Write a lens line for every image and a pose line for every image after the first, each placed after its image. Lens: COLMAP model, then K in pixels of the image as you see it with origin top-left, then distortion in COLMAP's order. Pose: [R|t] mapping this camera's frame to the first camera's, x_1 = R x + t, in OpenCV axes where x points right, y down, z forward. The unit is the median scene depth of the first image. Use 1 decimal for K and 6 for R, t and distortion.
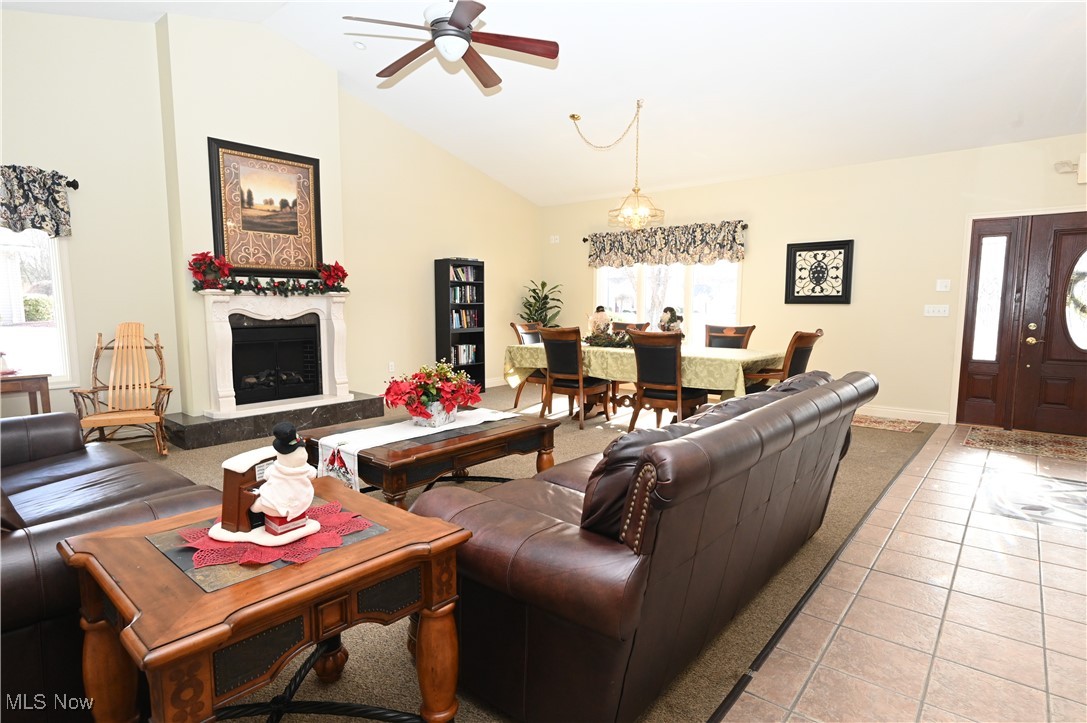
lens RADIAL K [[558.0, 0, 541.4], [0, 558.0, 364.7], [0, 0, 1]] dist [-0.000769, 0.000937]
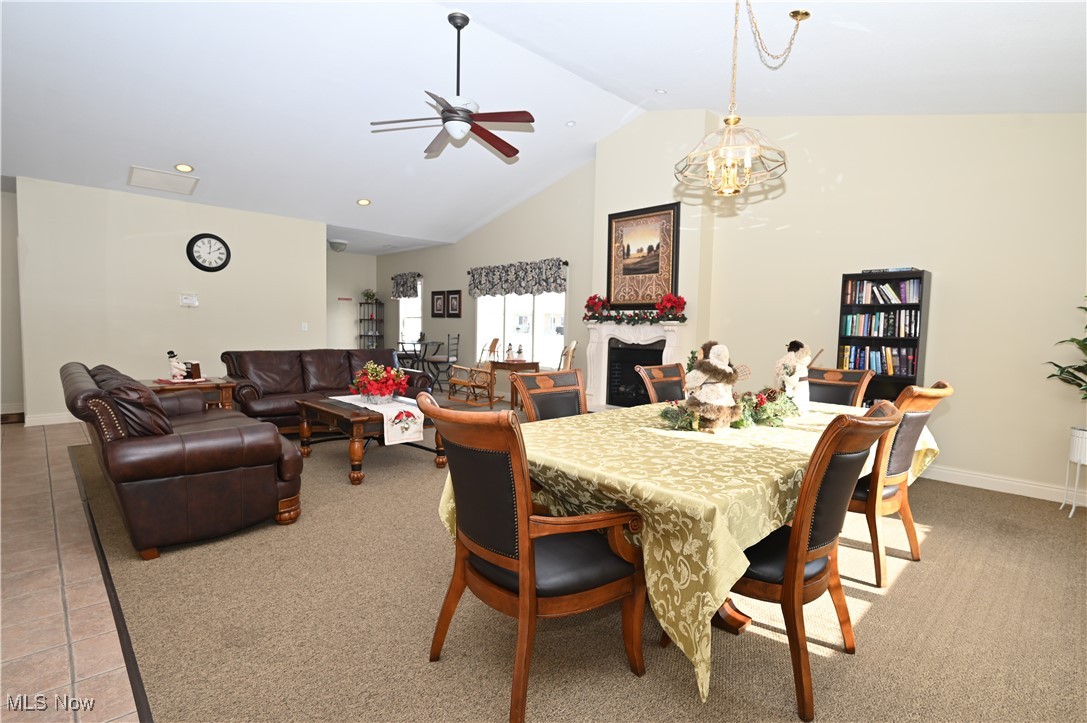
lens RADIAL K [[513.2, 0, 546.0], [0, 513.2, 359.9], [0, 0, 1]] dist [0.003777, 0.000047]
pose [[-0.083956, 0.058996, -0.994722, 0.680732], [-0.133500, 0.988581, 0.069899, -0.099197], [0.987486, 0.138664, -0.075121, 0.898889]]
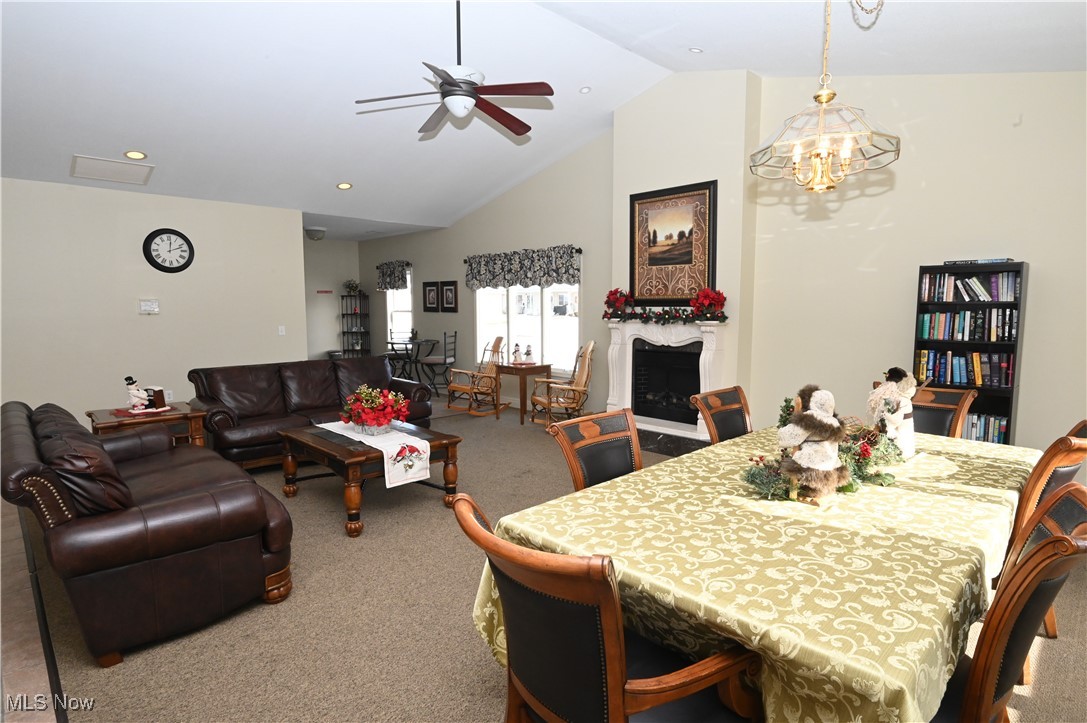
lens RADIAL K [[558.0, 0, 540.6], [0, 558.0, 355.6], [0, 0, 1]] dist [-0.000769, 0.000937]
pose [[-0.083186, 0.089447, -0.992512, 0.612665], [-0.107820, 0.989309, 0.098195, -0.142063], [0.990684, 0.115181, -0.072652, 0.846735]]
